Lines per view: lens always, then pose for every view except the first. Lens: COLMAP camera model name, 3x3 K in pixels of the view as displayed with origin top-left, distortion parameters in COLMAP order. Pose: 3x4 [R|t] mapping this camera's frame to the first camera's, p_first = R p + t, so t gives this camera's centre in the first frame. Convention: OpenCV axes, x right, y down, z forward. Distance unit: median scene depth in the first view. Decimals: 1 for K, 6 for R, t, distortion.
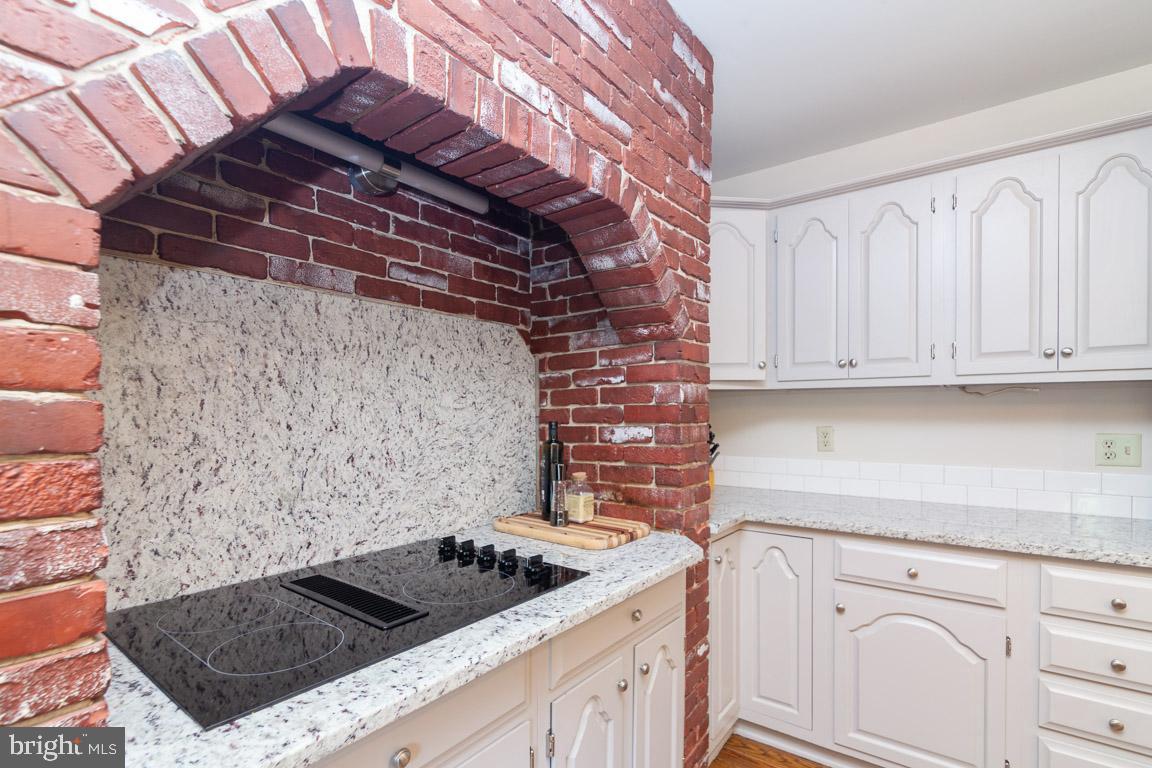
lens RADIAL K [[537.9, 0, 572.4], [0, 537.9, 412.2], [0, 0, 1]] dist [0.001304, 0.000307]
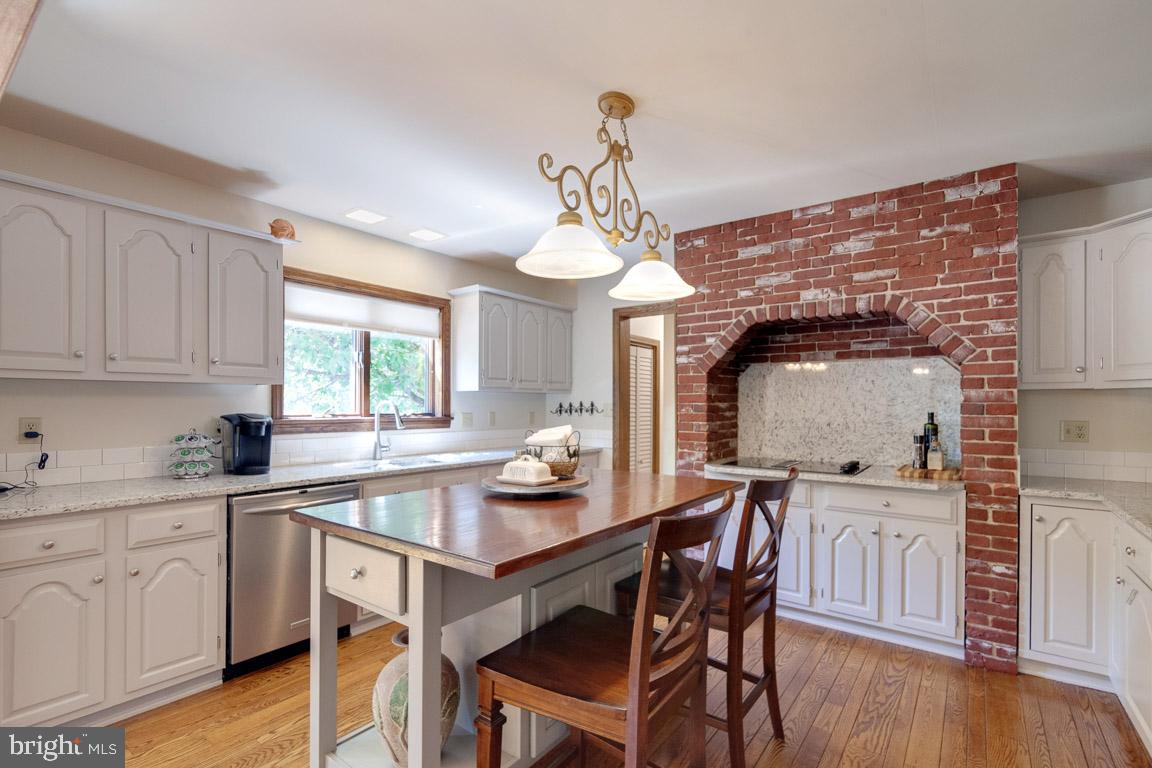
lens RADIAL K [[529.3, 0, 578.3], [0, 529.3, 404.4], [0, 0, 1]] dist [-0.002365, -0.000189]
pose [[0.018488, -0.002704, -0.999825, 2.010018], [-0.007904, 0.999965, -0.002851, 0.006944], [0.999798, 0.007956, 0.018466, -0.238928]]
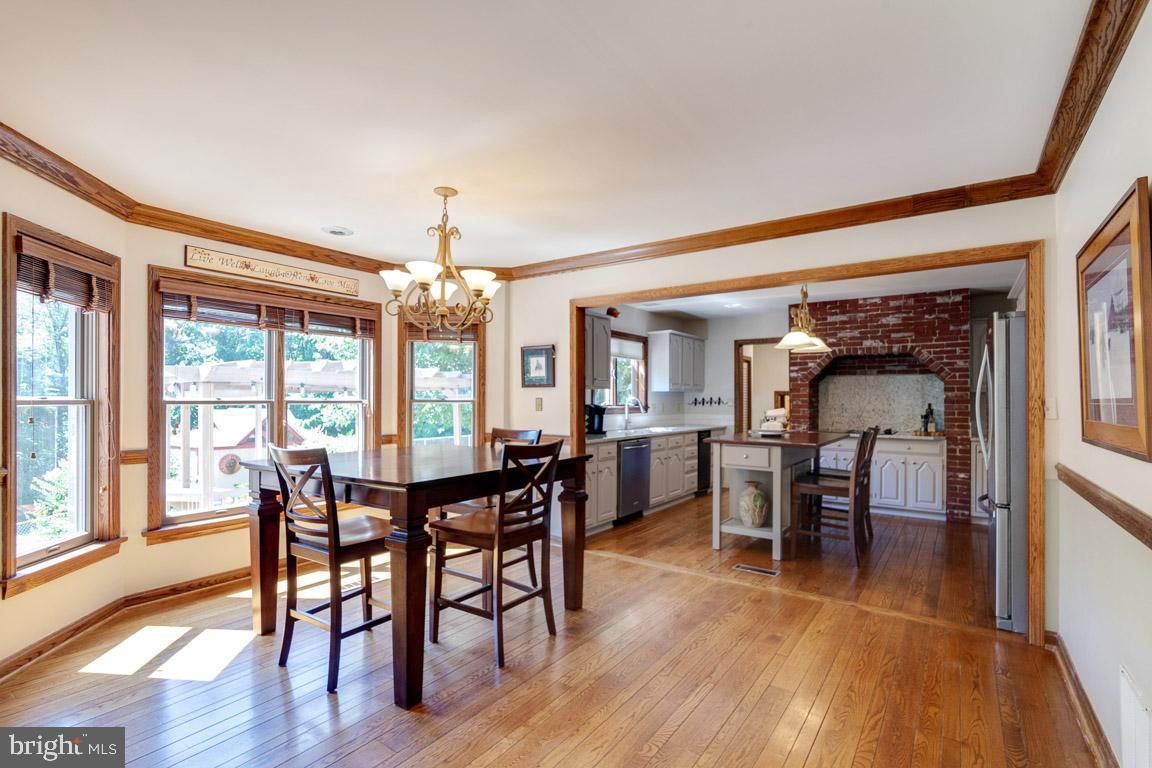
lens RADIAL K [[541.4, 0, 577.3], [0, 541.4, 396.4], [0, 0, 1]] dist [-0.001183, 0.000095]
pose [[0.043650, -0.005656, -0.999031, 4.024176], [-0.007156, 0.999957, -0.005974, 0.013014], [0.999021, 0.007409, 0.043608, -1.721407]]
